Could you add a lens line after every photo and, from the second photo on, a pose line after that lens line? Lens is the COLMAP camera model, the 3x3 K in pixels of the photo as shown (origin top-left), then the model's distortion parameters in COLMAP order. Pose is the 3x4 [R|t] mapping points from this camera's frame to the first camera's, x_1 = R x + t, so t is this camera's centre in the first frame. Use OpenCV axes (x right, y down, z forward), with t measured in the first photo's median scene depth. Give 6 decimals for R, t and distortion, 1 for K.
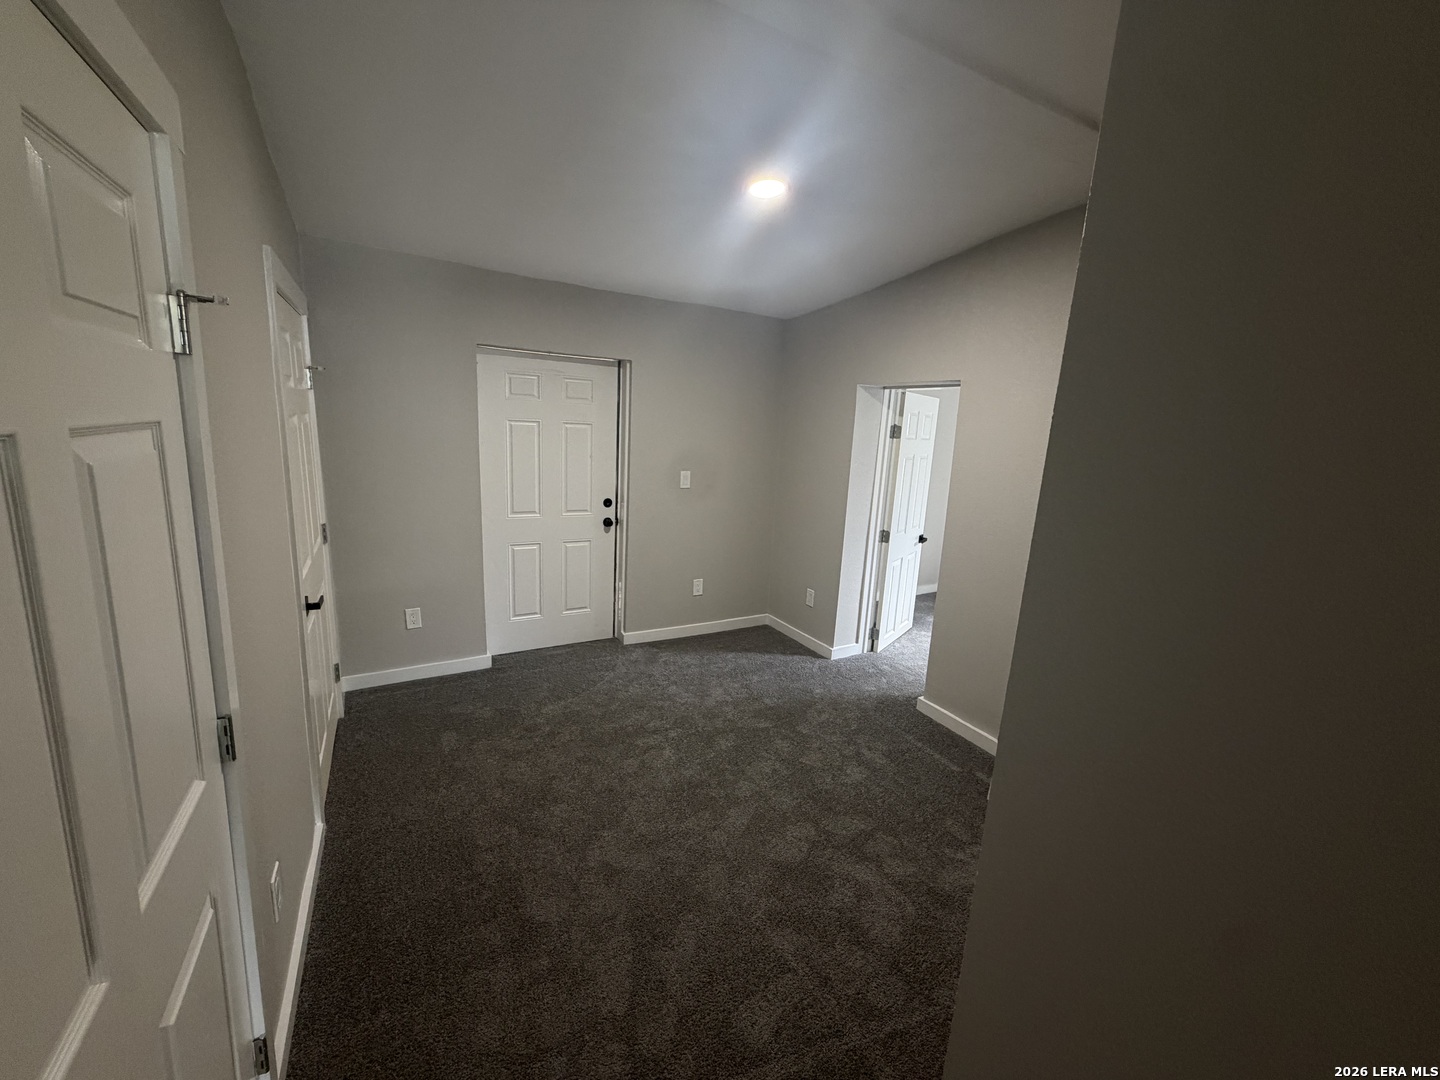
lens RADIAL K [[574.5, 0, 715.7], [0, 574.5, 535.8], [0, 0, 1]] dist [-0.003383, 0.000069]
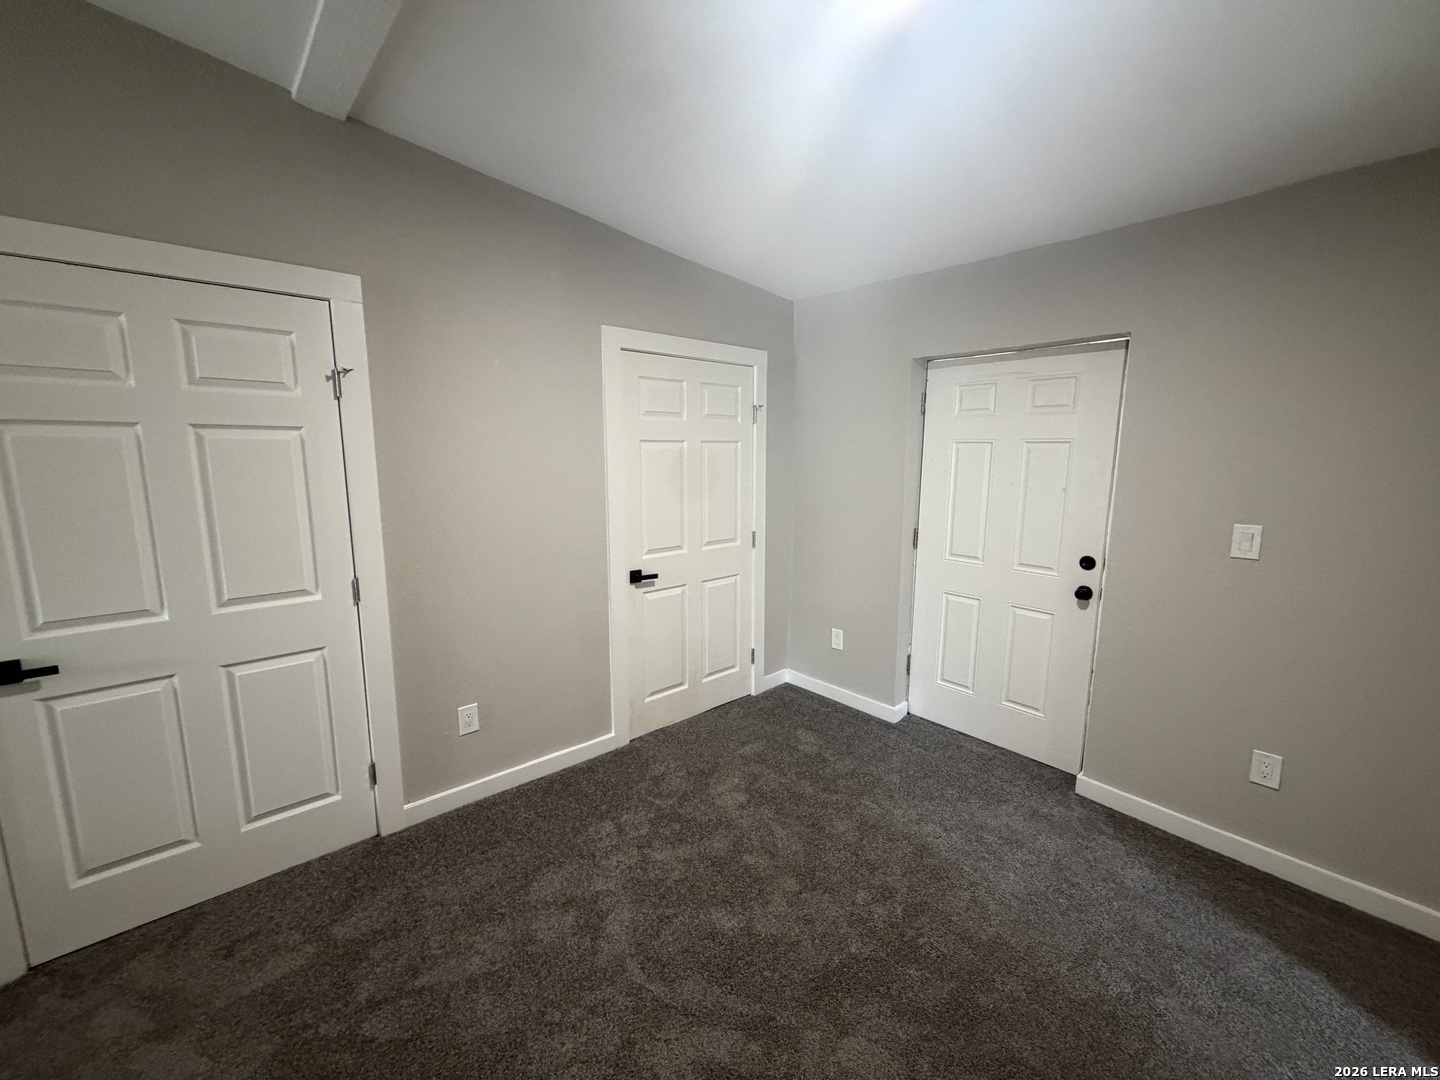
lens RADIAL K [[574.5, 0, 715.7], [0, 574.5, 535.8], [0, 0, 1]] dist [-0.003383, 0.000069]
pose [[0.205883, 0.100366, -0.973416, 0.355312], [-0.179588, 0.981707, 0.063238, -0.054509], [0.961957, 0.161794, 0.220141, 0.468288]]
